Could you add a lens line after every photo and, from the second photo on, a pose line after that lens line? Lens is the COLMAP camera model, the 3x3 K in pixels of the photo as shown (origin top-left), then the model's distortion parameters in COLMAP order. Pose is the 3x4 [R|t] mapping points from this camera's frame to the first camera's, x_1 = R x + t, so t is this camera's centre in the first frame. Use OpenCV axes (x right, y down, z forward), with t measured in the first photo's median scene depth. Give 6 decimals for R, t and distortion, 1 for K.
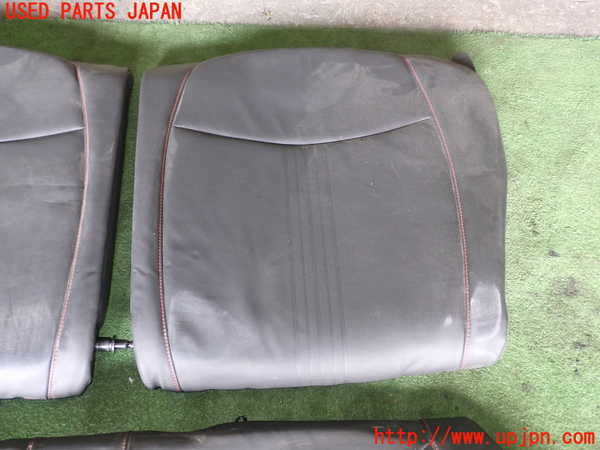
lens RADIAL K [[629.0, 0, 300.0], [0, 629.0, 225.0], [0, 0, 1]] dist [0.009235, -0.011613]
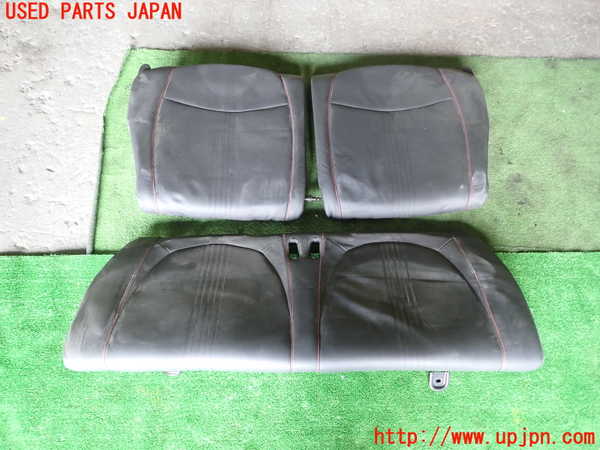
lens RADIAL K [[444.3, 0, 300.0], [0, 444.3, 225.0], [0, 0, 1]] dist [-0.003594, -0.004437]
pose [[0.998355, 0.007533, -0.056834, -0.217955], [-0.003949, 0.998011, 0.062923, 0.165457], [0.057195, -0.062595, 0.996399, -0.542976]]
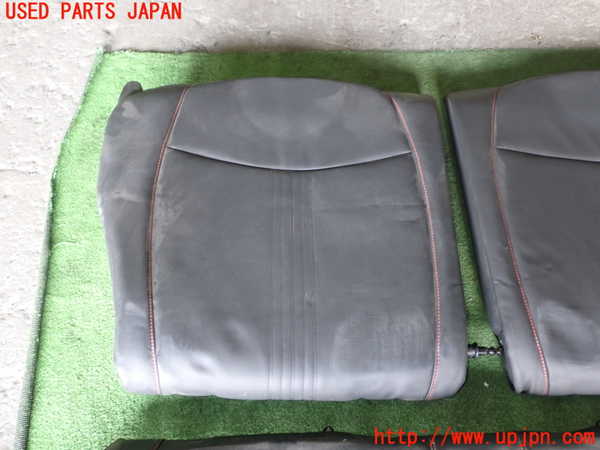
lens RADIAL K [[629.0, 0, 300.0], [0, 629.0, 225.0], [0, 0, 1]] dist [0.009235, -0.011613]
pose [[0.994657, -0.014185, -0.102251, -0.432564], [0.011559, 0.999589, -0.026231, -0.001143], [0.102581, 0.024909, 0.994413, -0.098110]]
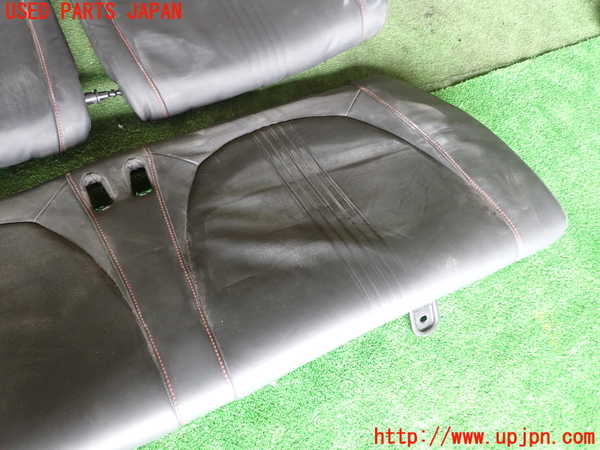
lens RADIAL K [[525.0, 0, 300.0], [0, 525.0, 225.0], [0, 0, 1]] dist [0.006285, -0.004182]
pose [[0.908110, -0.338197, 0.246898, -0.247294], [0.296056, 0.935553, 0.192590, 0.303538], [-0.296120, -0.101797, 0.949711, -0.063373]]
